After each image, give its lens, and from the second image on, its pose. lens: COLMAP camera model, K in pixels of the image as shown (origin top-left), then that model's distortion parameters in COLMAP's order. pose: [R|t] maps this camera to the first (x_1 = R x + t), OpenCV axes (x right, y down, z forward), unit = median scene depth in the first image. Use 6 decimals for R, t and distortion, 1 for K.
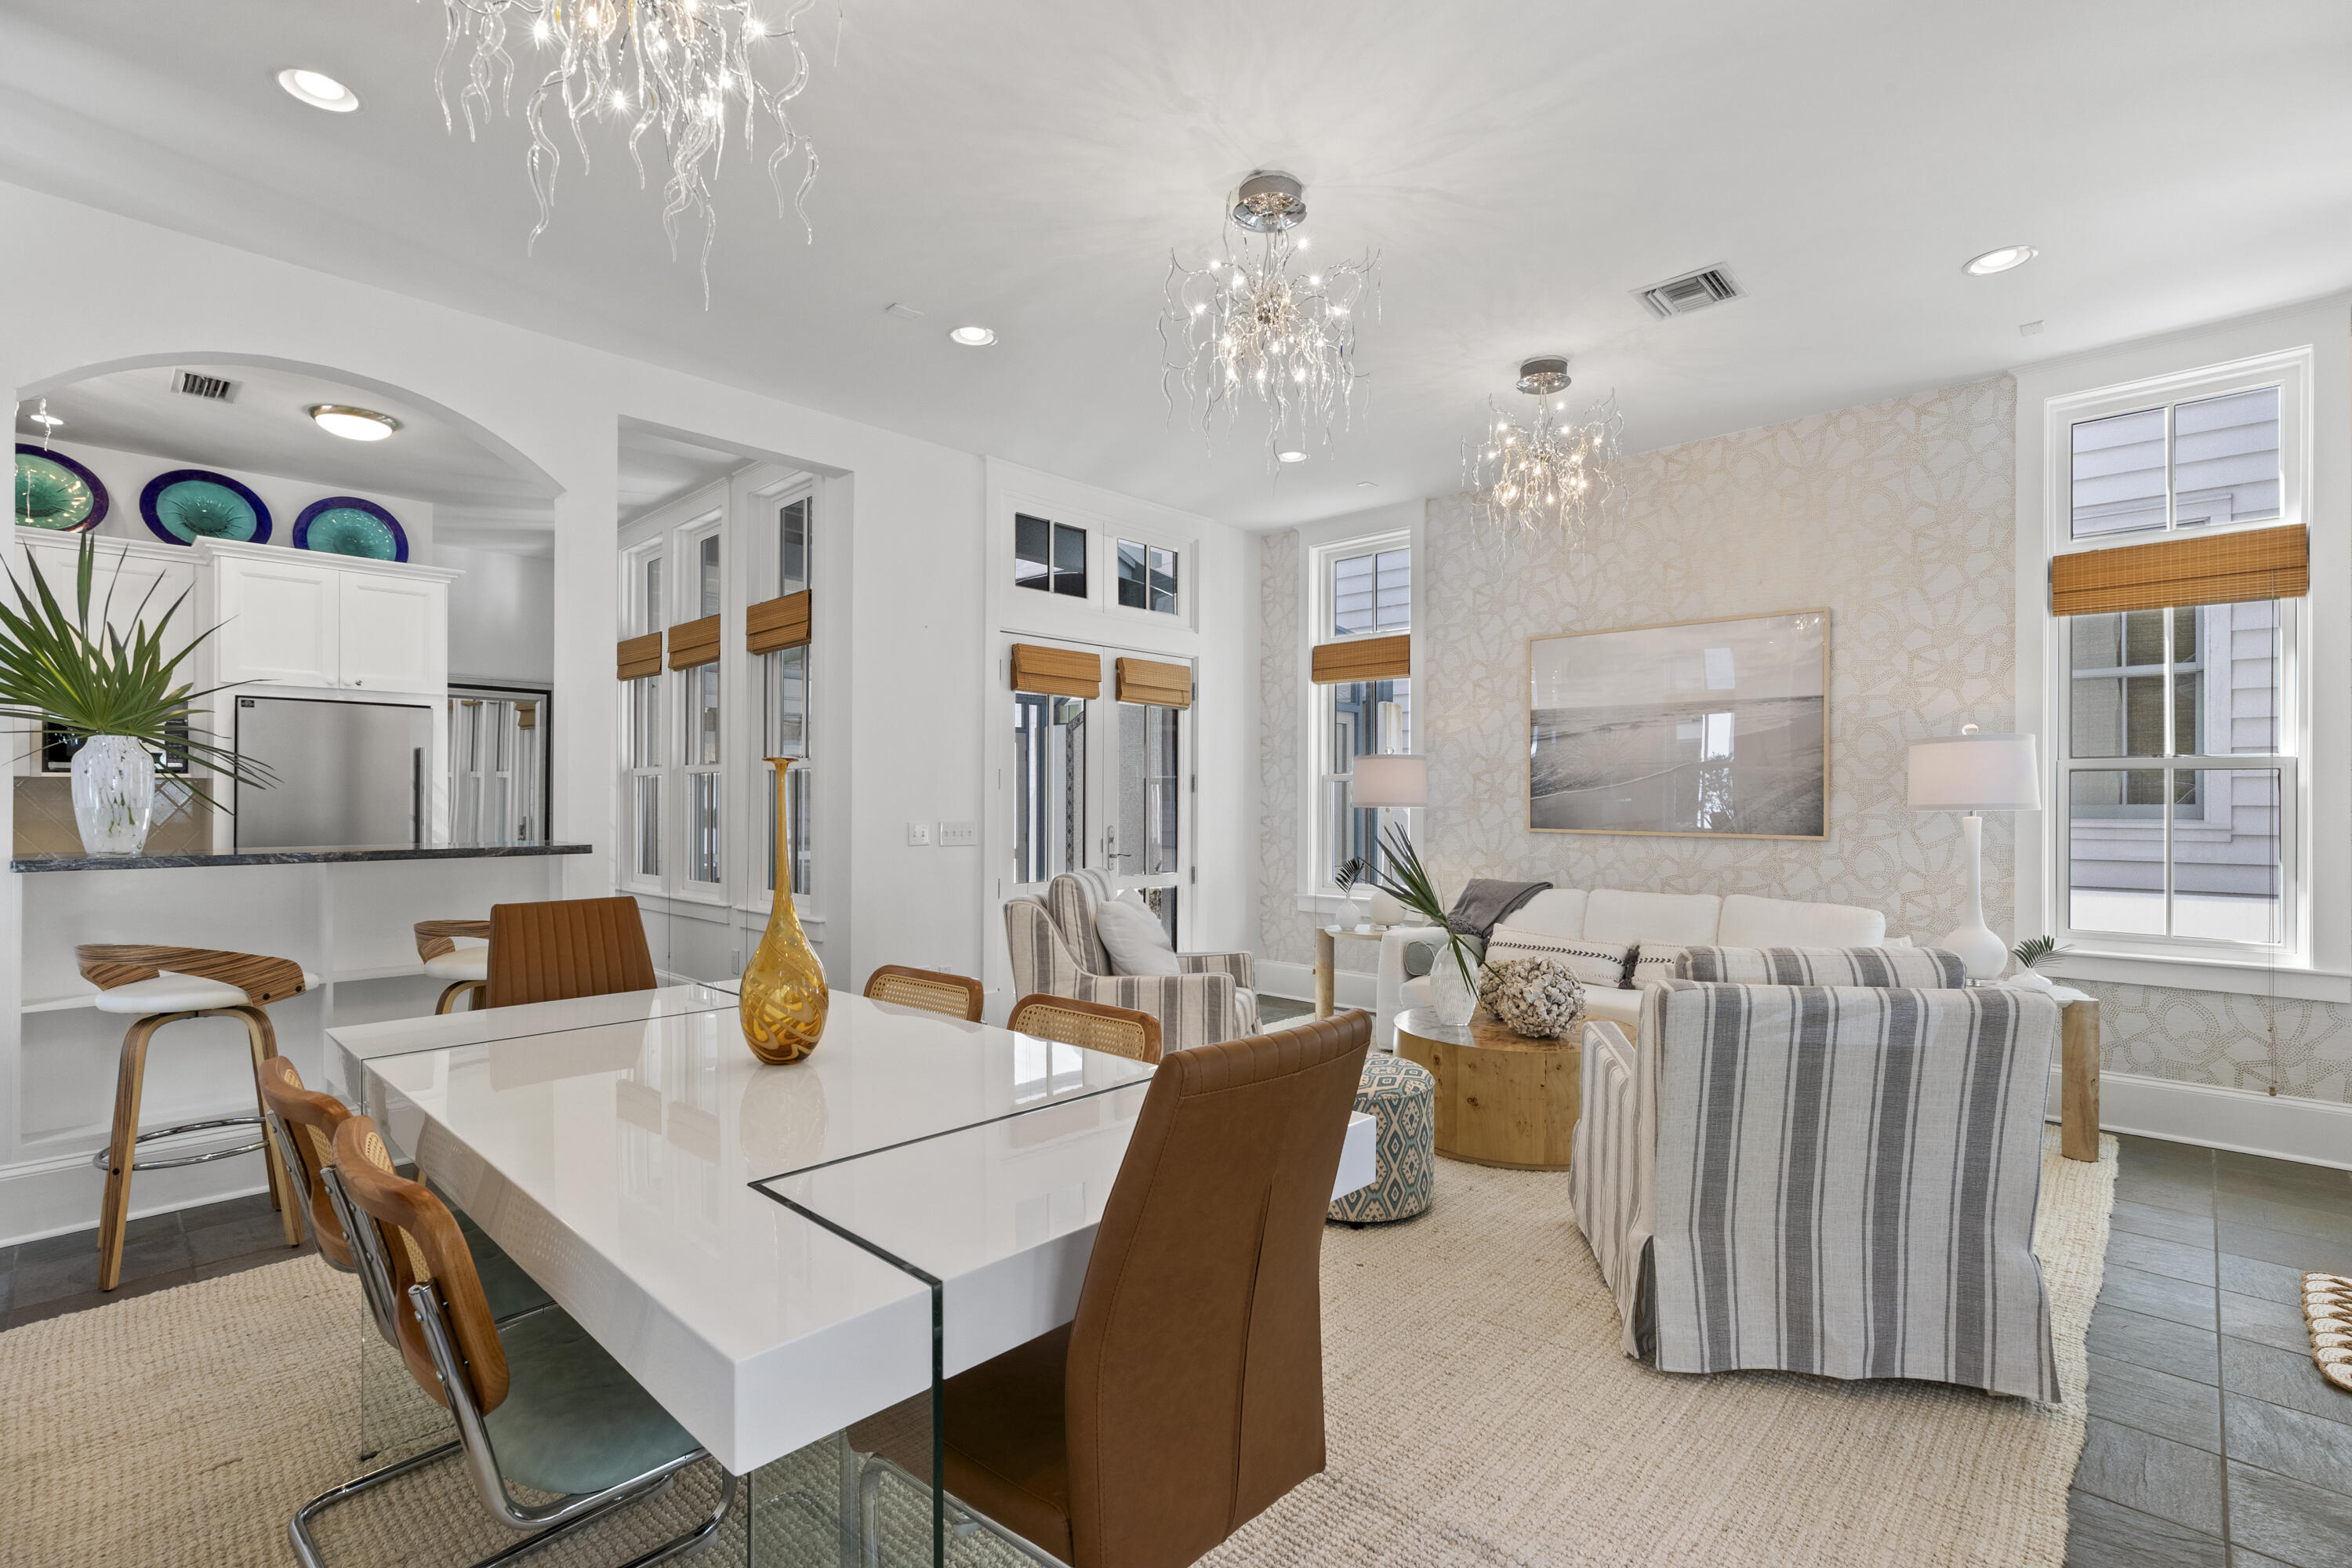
lens RADIAL K [[1081.2, 0, 1188.7], [0, 1081.2, 800.8], [0, 0, 1]] dist [-0.005727, 0.004900]
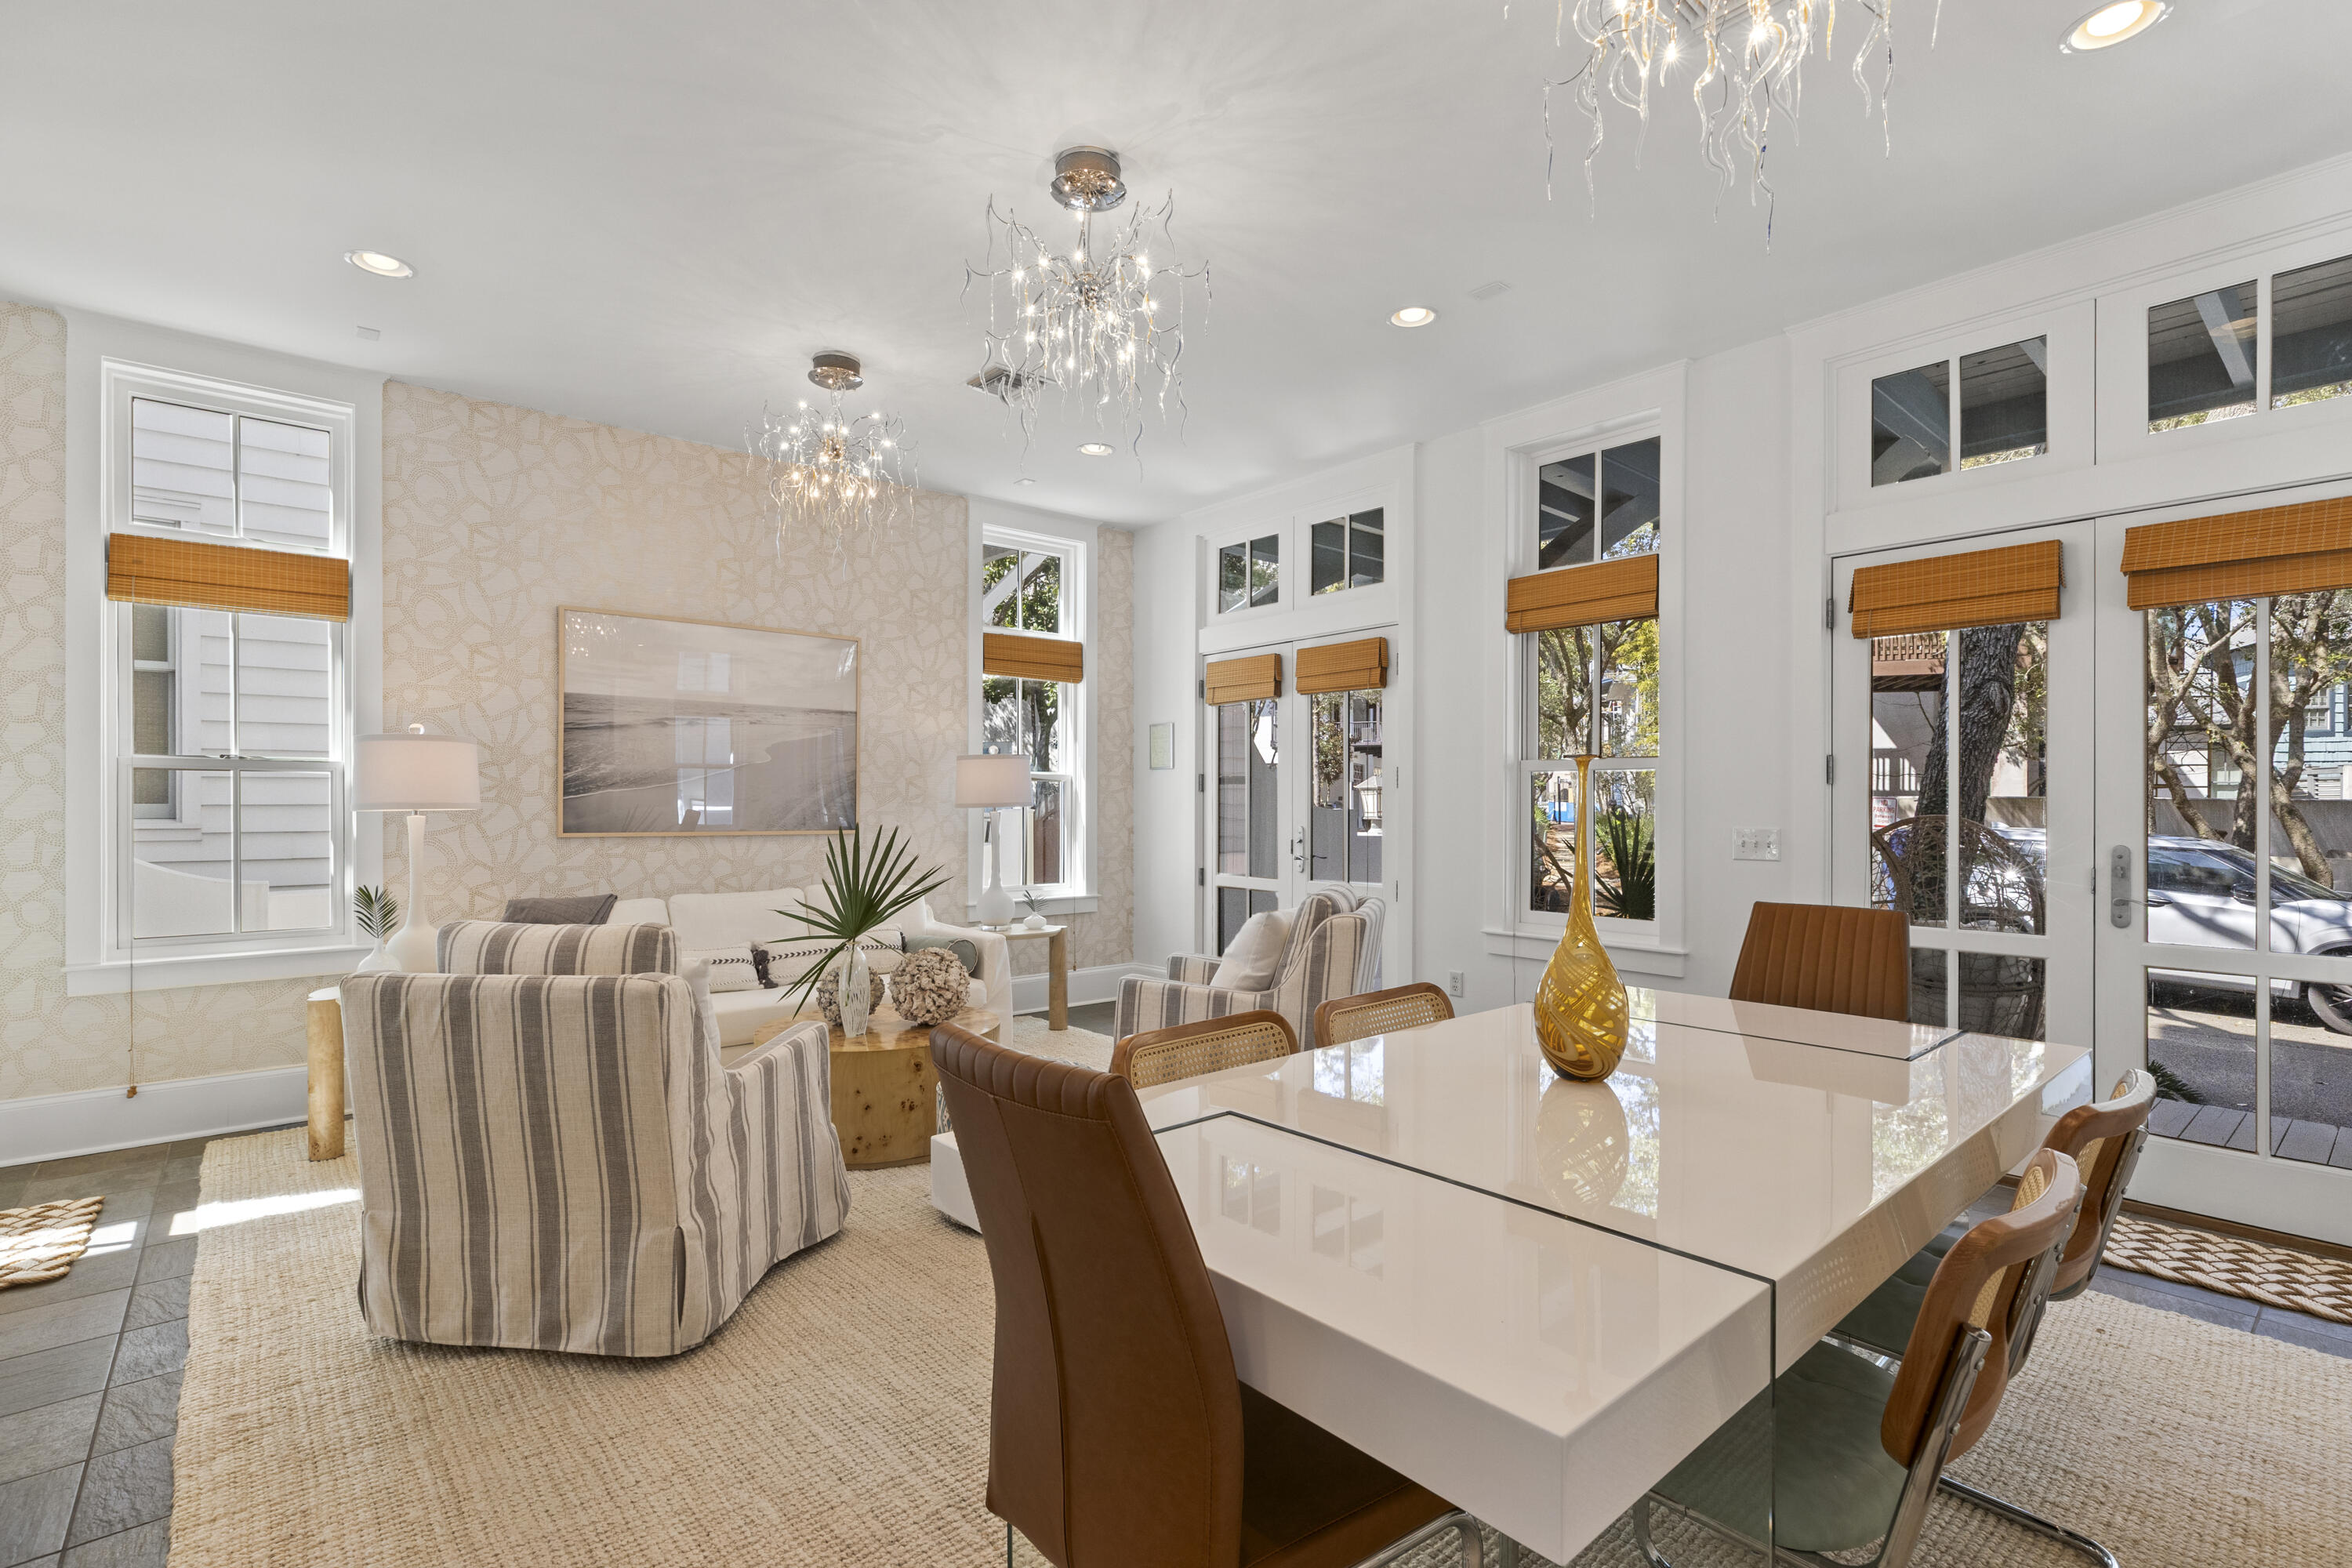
lens RADIAL K [[1081.2, 0, 1171.7], [0, 1081.2, 812.9], [0, 0, 1]] dist [-0.005727, 0.004900]
pose [[0.111361, -0.017705, 0.993622, -0.499820], [-0.004661, 0.999821, 0.018338, -0.008633], [-0.993769, -0.006673, 0.111258, 0.467049]]
